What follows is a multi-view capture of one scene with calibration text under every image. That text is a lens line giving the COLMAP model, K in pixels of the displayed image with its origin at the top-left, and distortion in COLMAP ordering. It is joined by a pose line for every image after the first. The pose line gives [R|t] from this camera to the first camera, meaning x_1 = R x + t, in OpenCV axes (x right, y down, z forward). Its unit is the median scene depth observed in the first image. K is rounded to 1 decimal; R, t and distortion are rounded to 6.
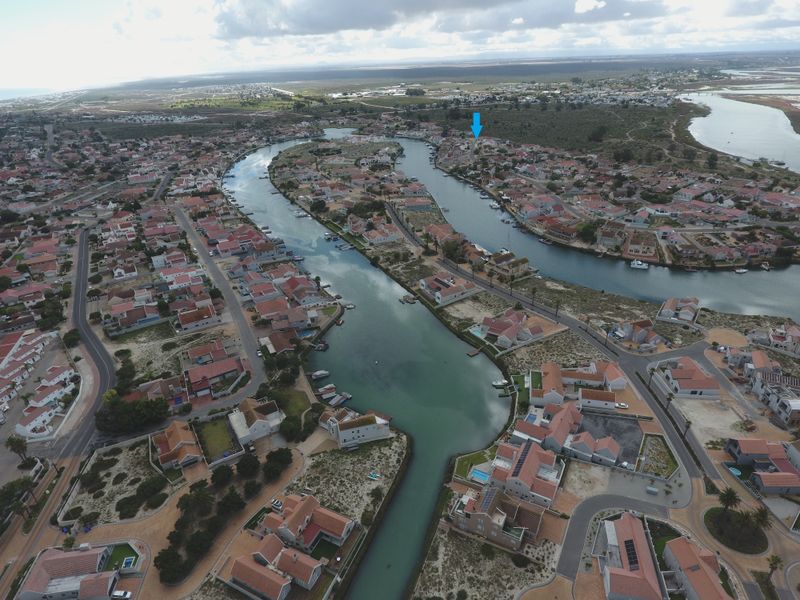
lens RADIAL K [[470.0, 0, 389.7], [0, 470.0, 307.0], [0, 0, 1]] dist [-0.005162, 0.000915]
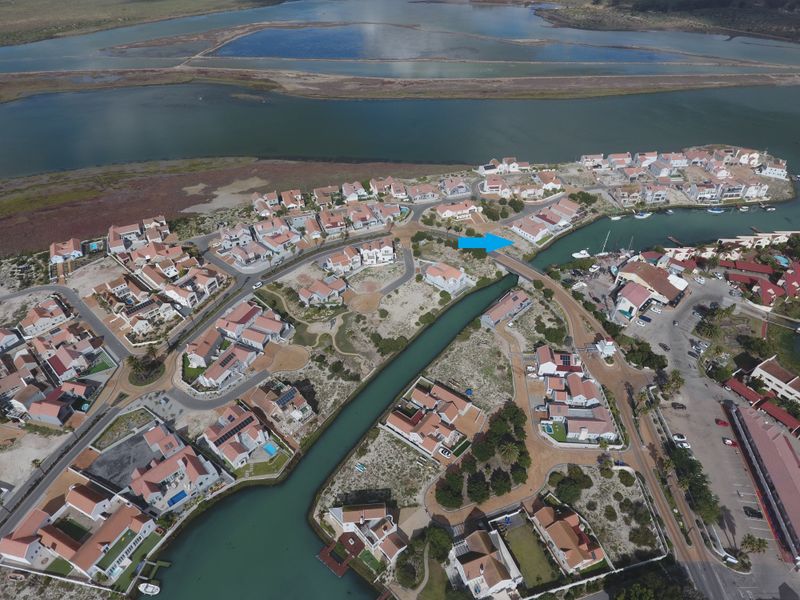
lens RADIAL K [[471.2, 0, 389.9], [0, 471.2, 306.3], [0, 0, 1]] dist [-0.004761, 0.000788]
pose [[-0.978482, -0.093349, 0.184011, -0.280575], [0.131740, 0.403729, 0.905344, -0.811081], [-0.158803, 0.910104, -0.382743, 1.120884]]
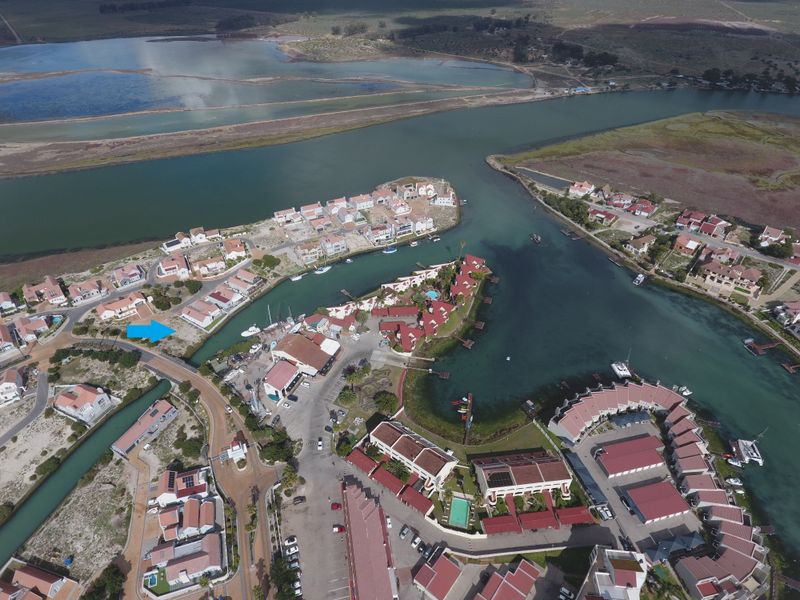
lens RADIAL K [[471.2, 0, 389.9], [0, 471.2, 306.3], [0, 0, 1]] dist [-0.004761, 0.000788]
pose [[-0.982905, 0.140160, -0.119384, -0.997475], [-0.049586, 0.422945, 0.904798, -0.825556], [0.177310, 0.895250, -0.408764, 0.849672]]
